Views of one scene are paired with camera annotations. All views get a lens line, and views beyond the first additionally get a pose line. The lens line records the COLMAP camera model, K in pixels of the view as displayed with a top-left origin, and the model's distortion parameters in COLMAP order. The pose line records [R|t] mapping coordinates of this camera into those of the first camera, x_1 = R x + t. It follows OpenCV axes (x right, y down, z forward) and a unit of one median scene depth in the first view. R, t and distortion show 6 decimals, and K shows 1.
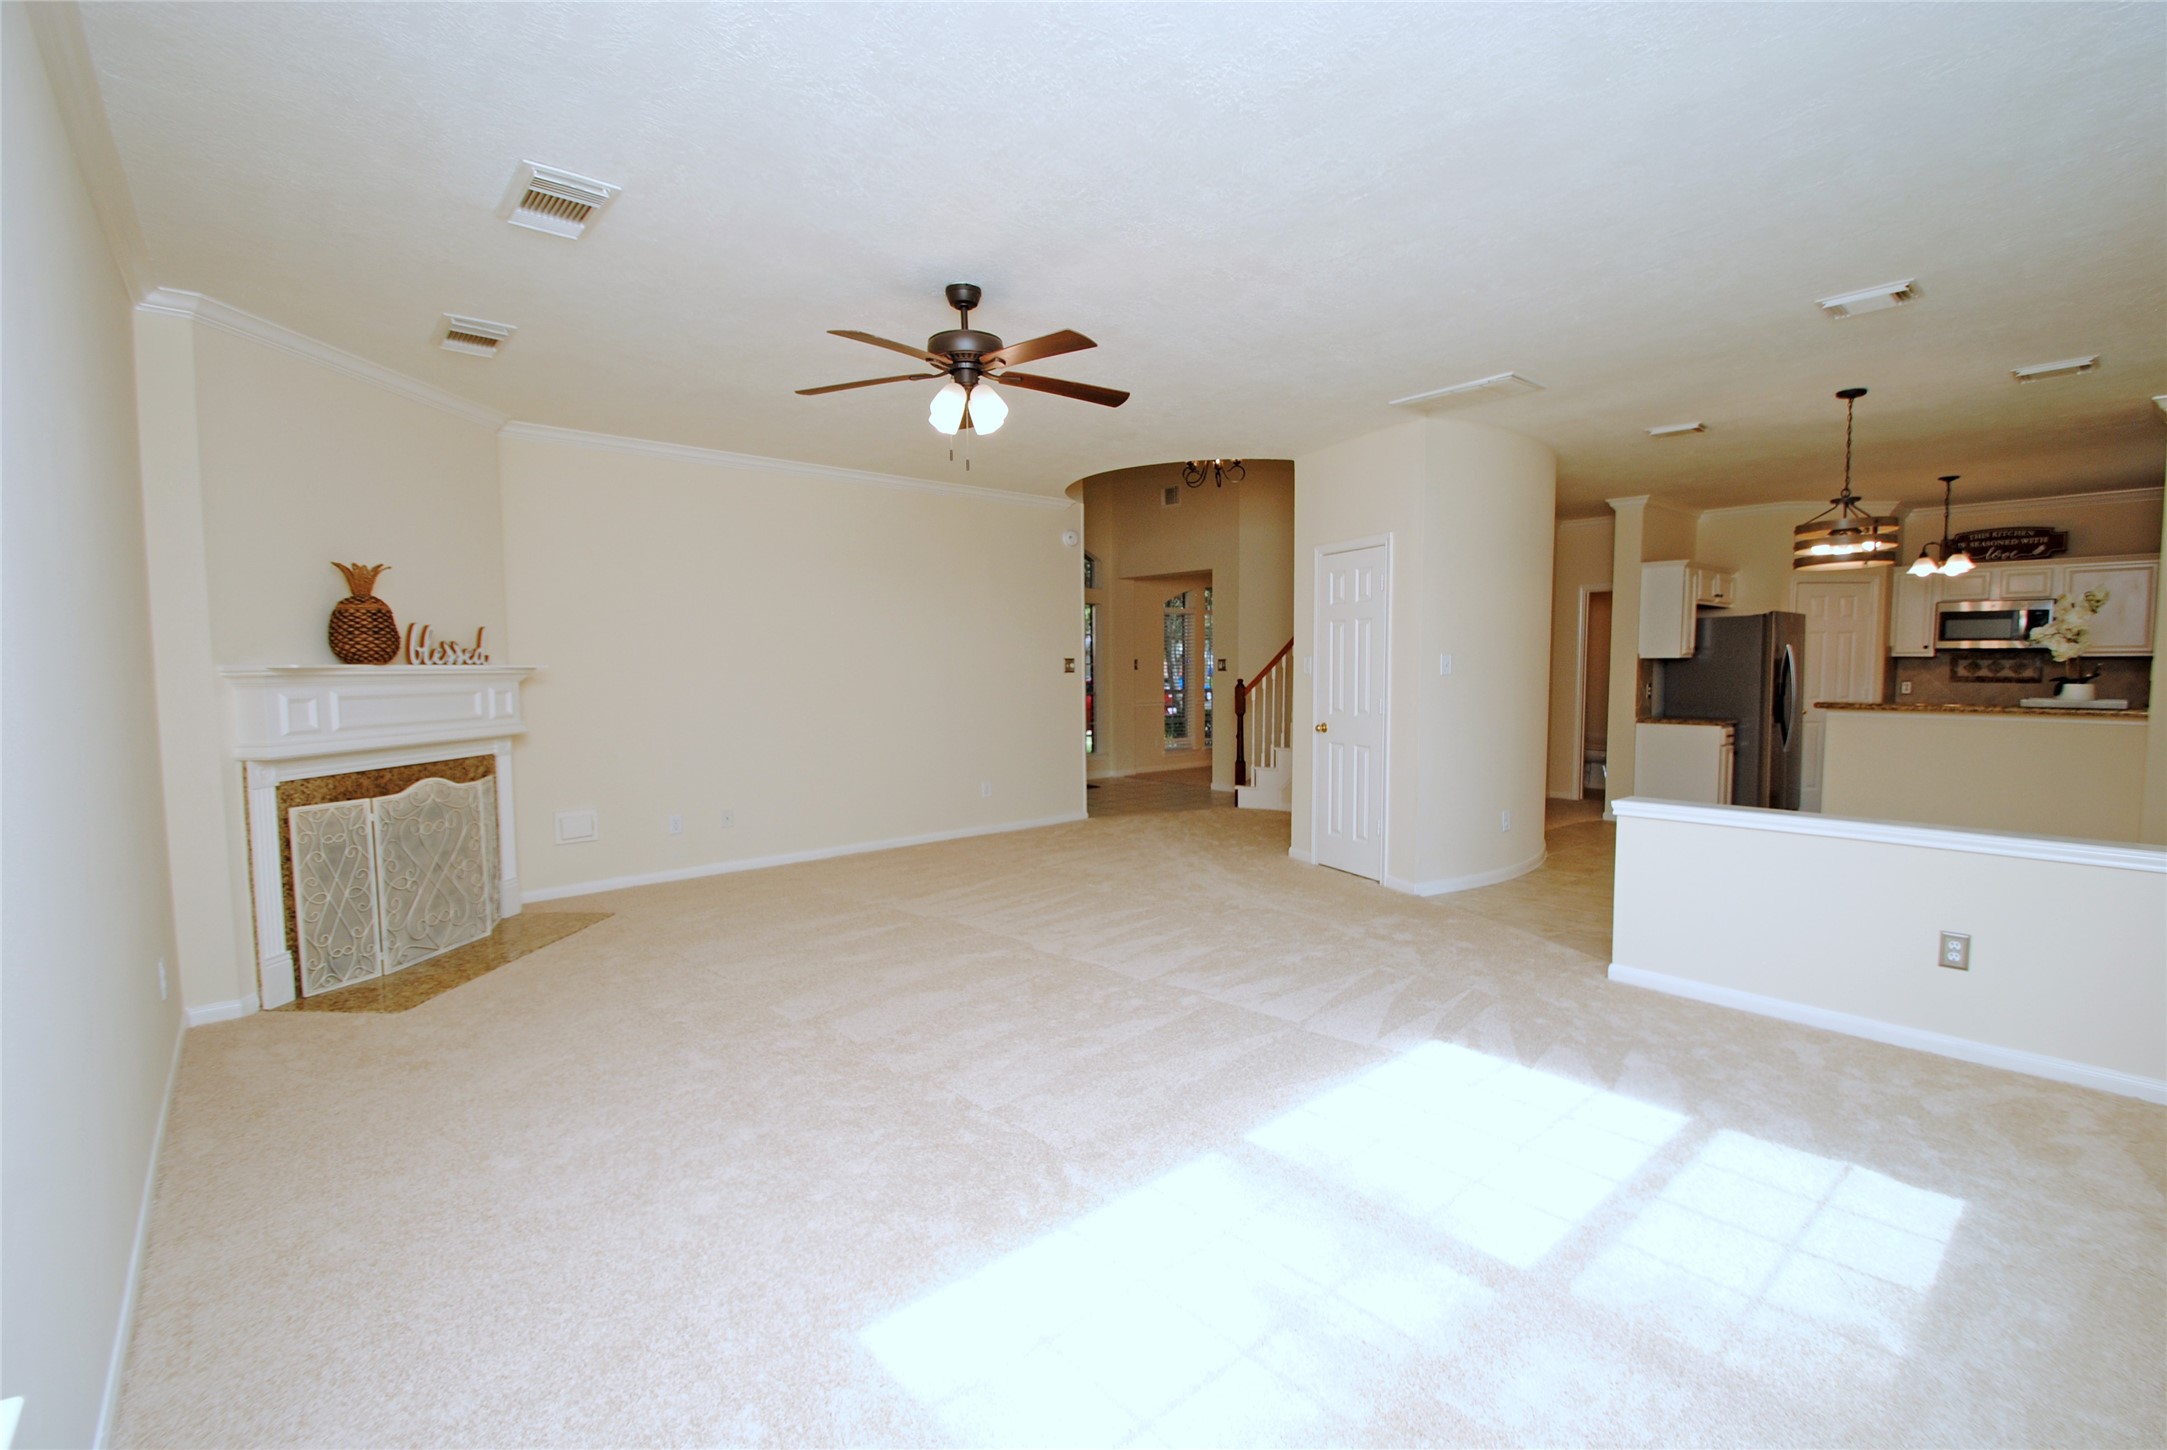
lens RADIAL K [[956.9, 0, 1092.5], [0, 956.9, 726.3], [0, 0, 1]] dist [-0.001046, 0.000078]
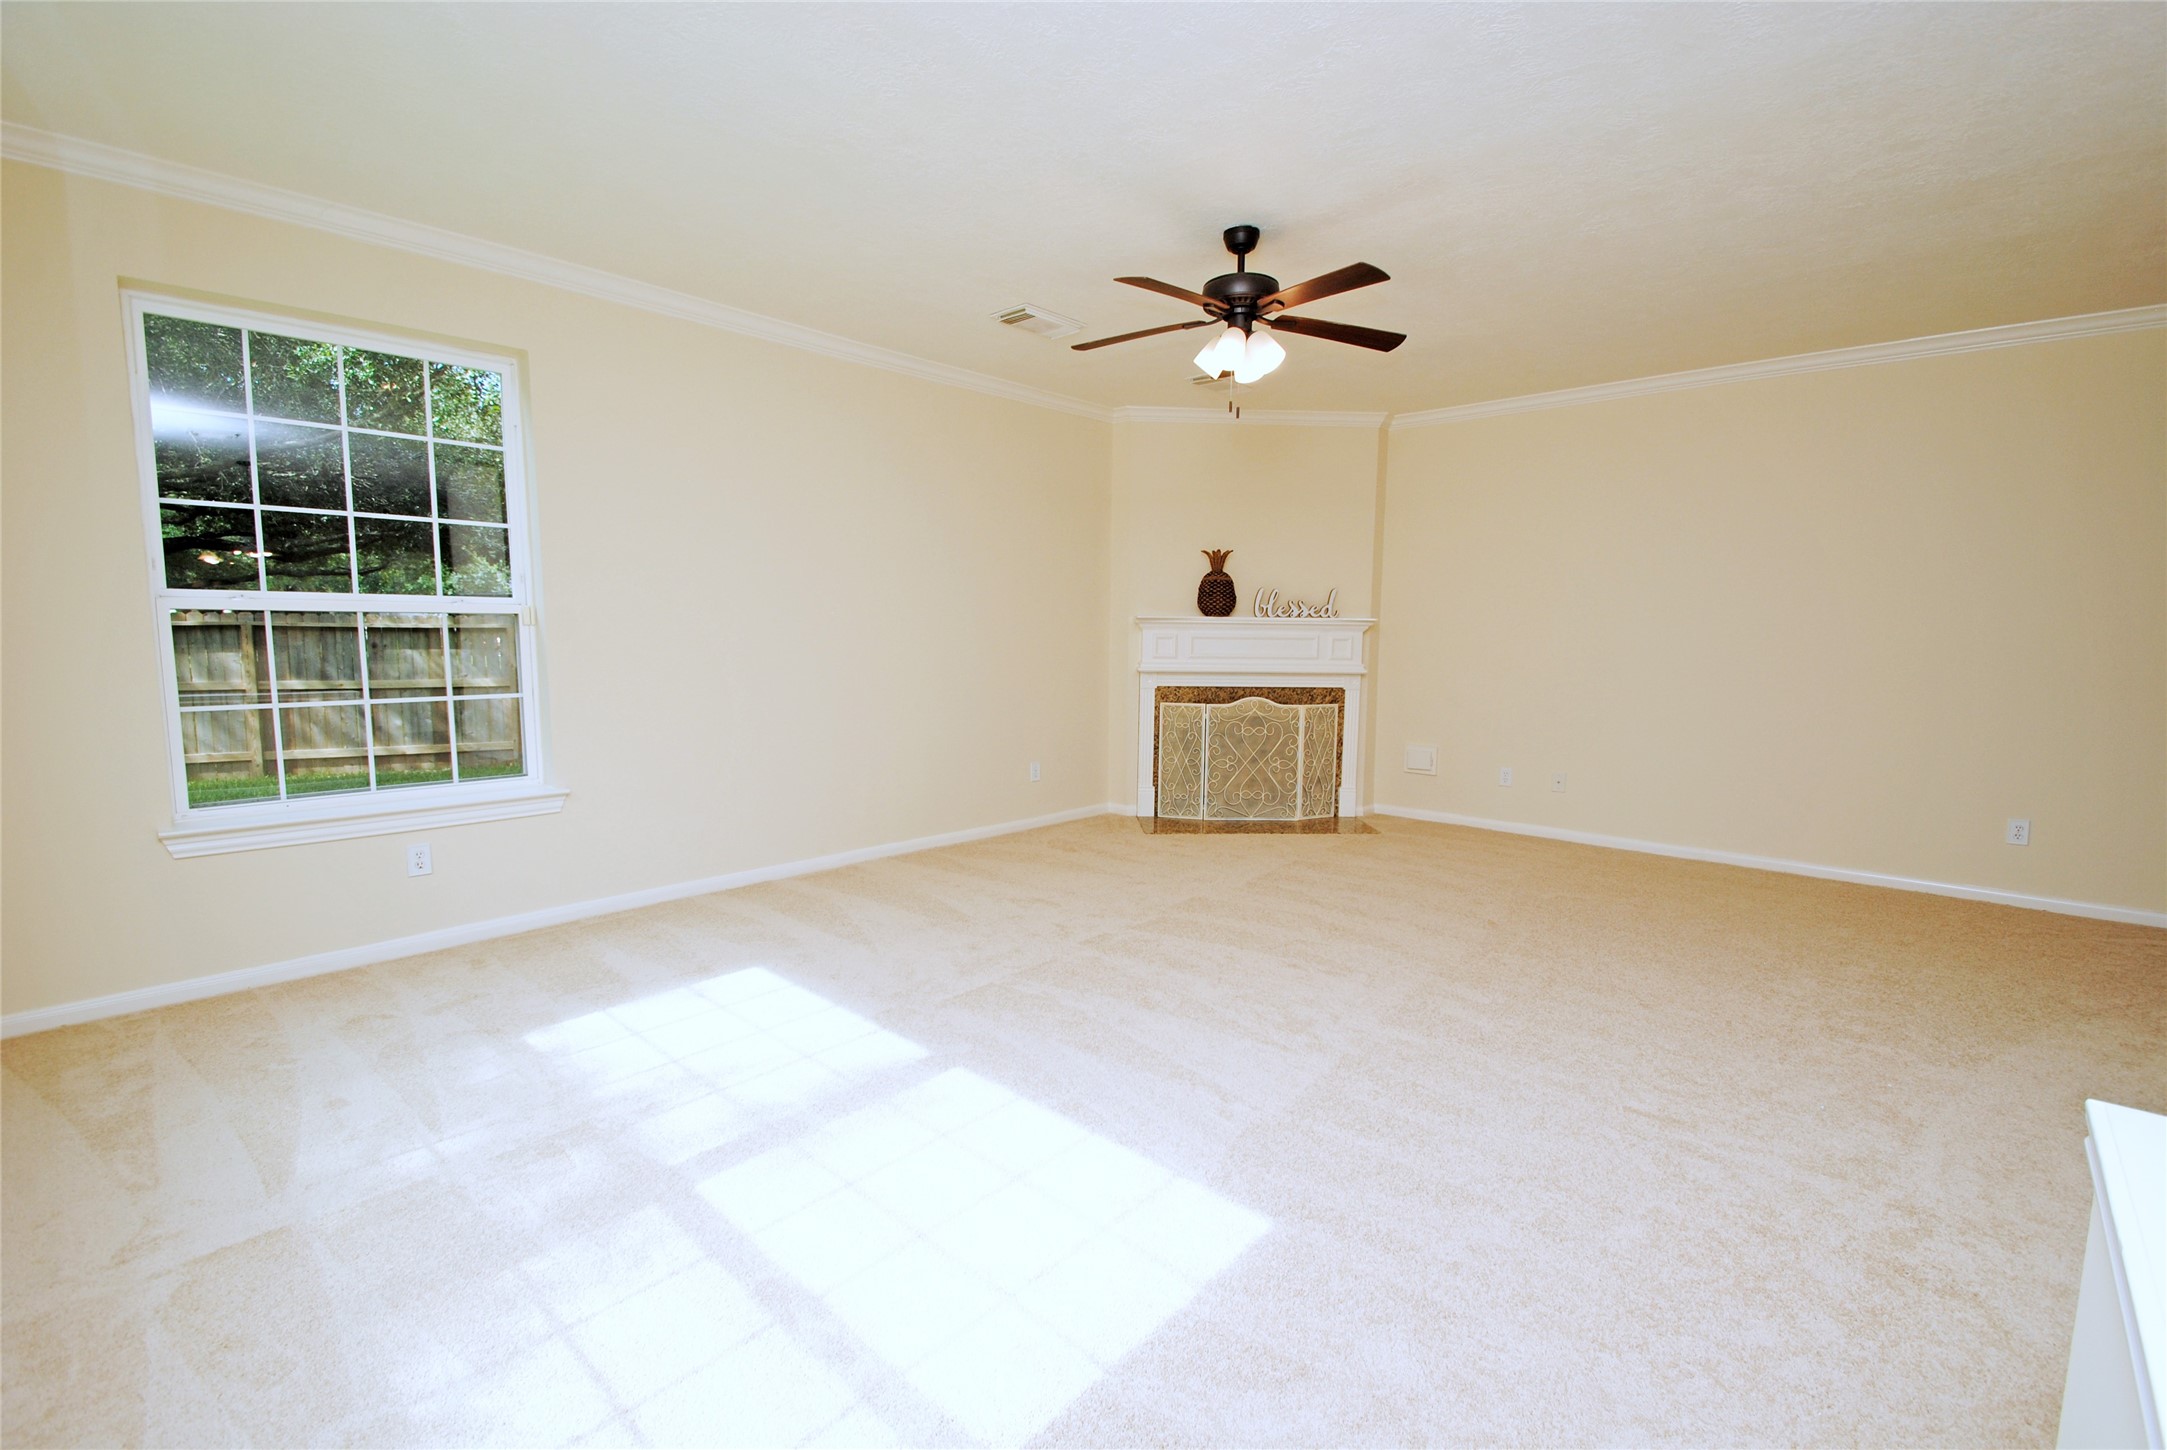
lens RADIAL K [[956.9, 0, 1092.5], [0, 956.9, 726.3], [0, 0, 1]] dist [-0.001046, 0.000078]
pose [[0.104138, 0.110491, -0.988406, 0.754642], [-0.073994, 0.991916, 0.103087, -0.034021], [0.991807, 0.062400, 0.111472, 0.659410]]
